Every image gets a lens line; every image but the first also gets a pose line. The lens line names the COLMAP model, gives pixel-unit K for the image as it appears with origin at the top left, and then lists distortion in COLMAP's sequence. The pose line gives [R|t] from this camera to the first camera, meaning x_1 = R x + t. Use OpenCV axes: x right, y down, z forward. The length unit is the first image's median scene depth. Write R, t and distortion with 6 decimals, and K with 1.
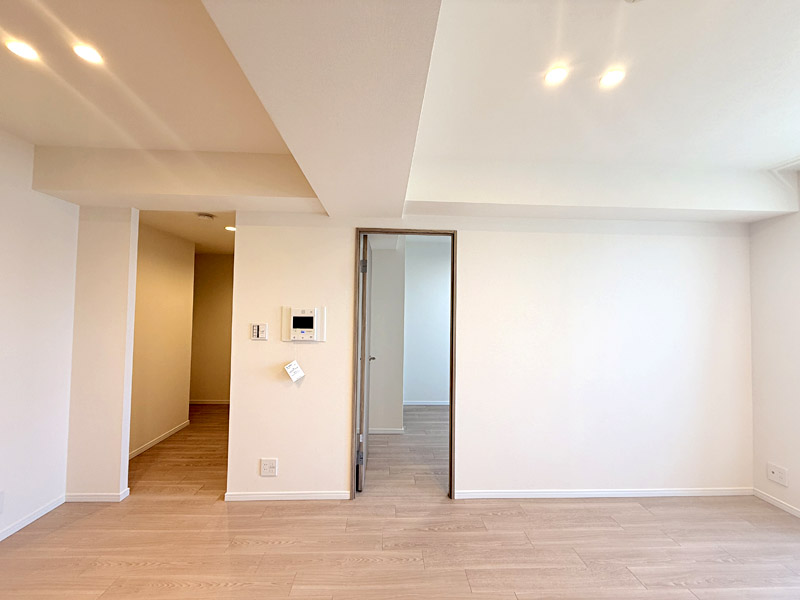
lens RADIAL K [[317.5, 0, 397.6], [0, 317.5, 300.6], [0, 0, 1]] dist [-0.000982, 0.000168]
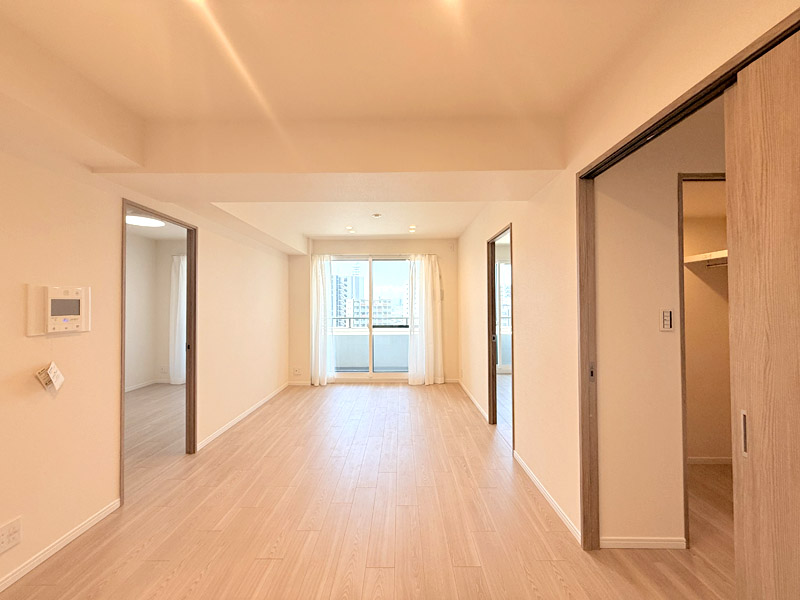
lens RADIAL K [[317.5, 0, 397.6], [0, 317.5, 300.6], [0, 0, 1]] dist [-0.000982, 0.000168]
pose [[0.050935, -0.001383, 0.998701, -1.014884], [-0.023718, 0.999715, 0.002594, 0.033959], [-0.998420, -0.023820, 0.050887, 0.203767]]
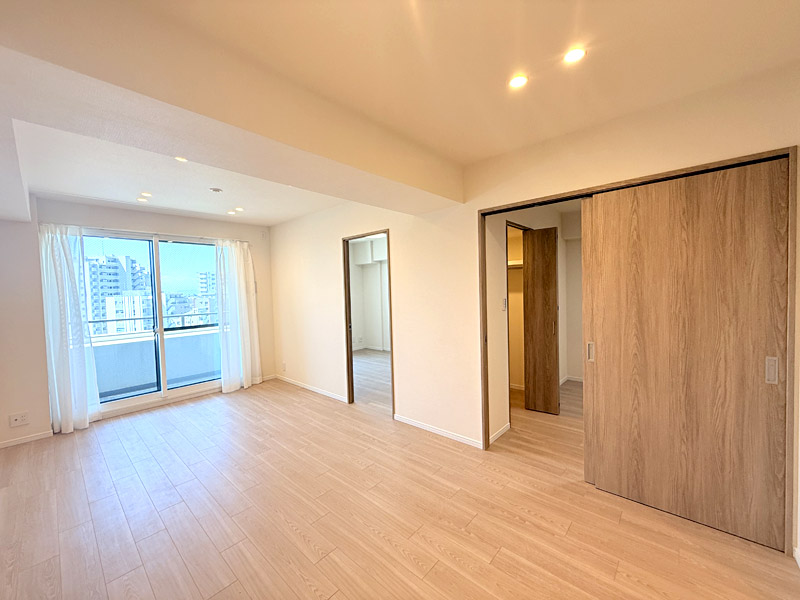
lens RADIAL K [[317.5, 0, 397.6], [0, 317.5, 300.6], [0, 0, 1]] dist [-0.000982, 0.000168]
pose [[-0.713580, -0.022167, 0.700223, -0.838468], [-0.003336, 0.999596, 0.028244, 0.016991], [-0.700566, 0.017818, -0.713365, 0.852106]]
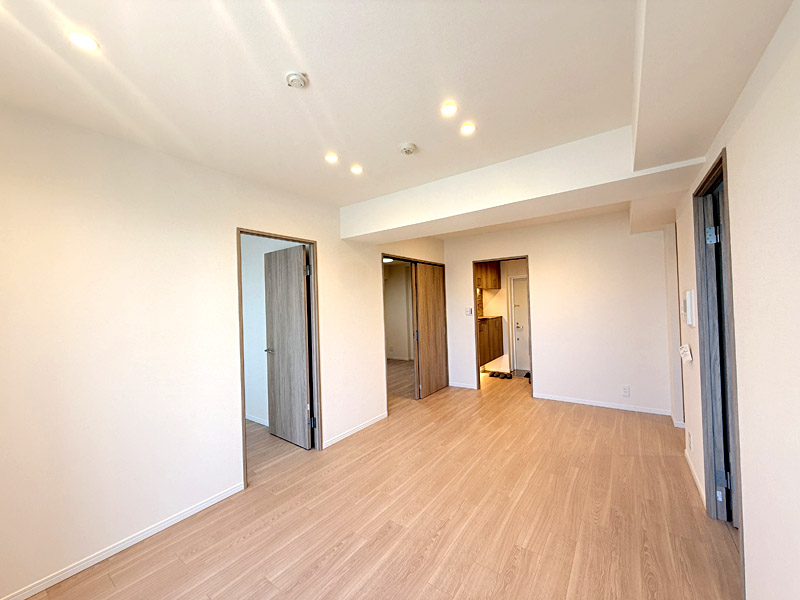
lens RADIAL K [[317.5, 0, 397.6], [0, 317.5, 300.6], [0, 0, 1]] dist [-0.000982, 0.000168]
pose [[-0.617824, -0.004380, -0.786304, 1.063778], [0.045297, 0.998126, -0.041151, 0.053504], [0.785011, -0.061041, -0.616467, 0.931097]]
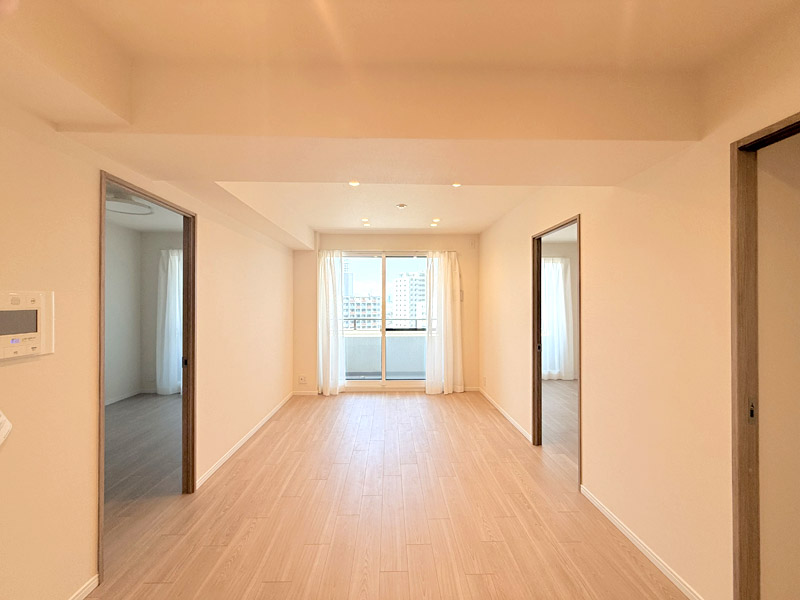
lens RADIAL K [[317.5, 0, 397.6], [0, 317.5, 300.6], [0, 0, 1]] dist [-0.000982, 0.000168]
pose [[0.015856, -0.011211, 0.999811, -0.810479], [-0.029549, 0.999495, 0.011677, 0.011302], [-0.999438, -0.029728, 0.015517, 0.397408]]
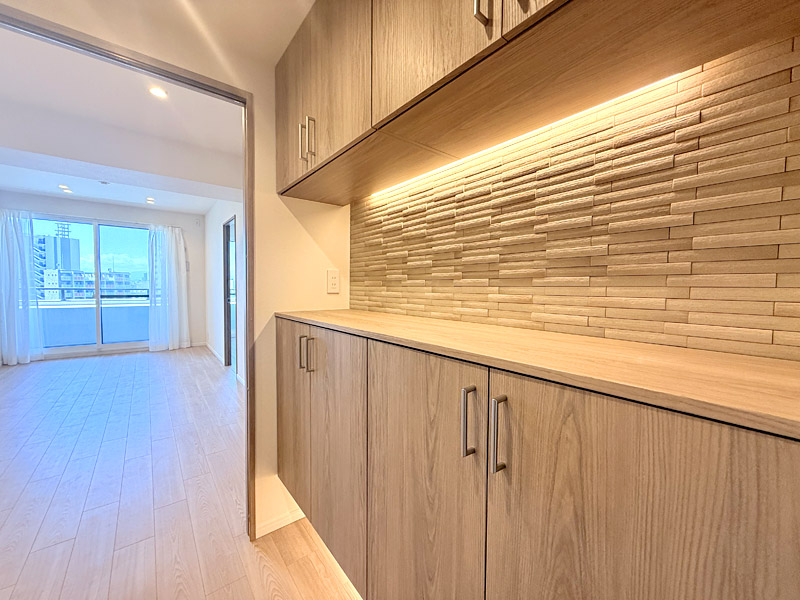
lens RADIAL K [[318.3, 0, 400.0], [0, 318.3, 300.0], [0, 0, 1]] dist [-0.001785, -0.000248]
pose [[-0.589936, -0.062914, 0.804995, -1.701987], [-0.048319, 0.997924, 0.042582, 0.068375], [-0.806003, -0.013776, -0.591751, 0.129289]]
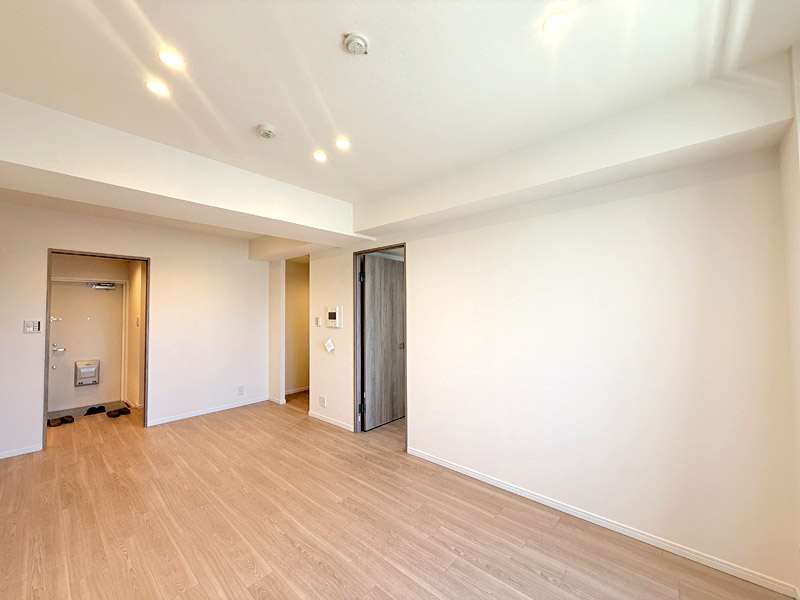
lens RADIAL K [[318.3, 0, 400.0], [0, 318.3, 300.0], [0, 0, 1]] dist [-0.001785, -0.000248]
pose [[0.720339, -0.043763, -0.692240, 1.113907], [0.039946, 0.998969, -0.021587, 0.037737], [0.692471, -0.012102, 0.721344, 0.065551]]
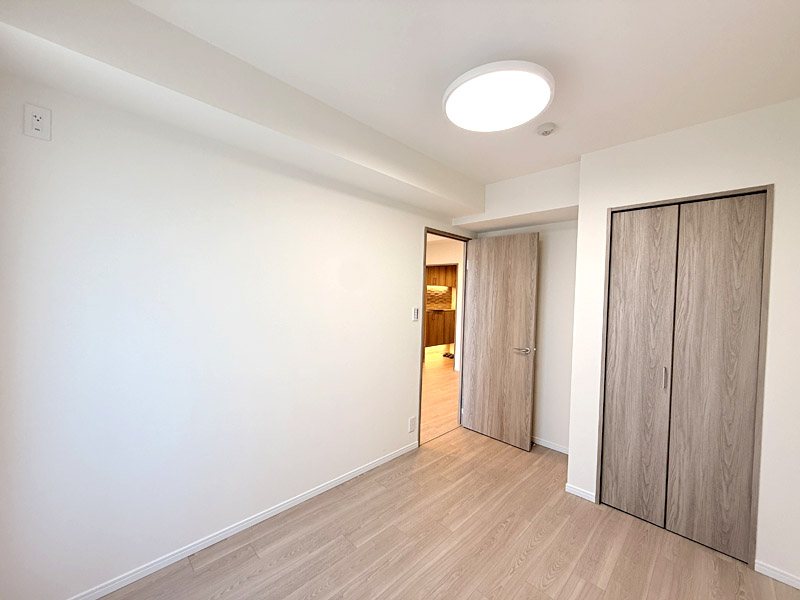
lens RADIAL K [[323.8, 0, 400.0], [0, 323.8, 300.0], [0, 0, 1]] dist [-0.008253, 0.000070]
pose [[-0.732393, -0.030275, -0.680209, 1.142010], [-0.025211, 0.999532, -0.017342, 0.083432], [0.680415, 0.004448, -0.732813, 1.978133]]
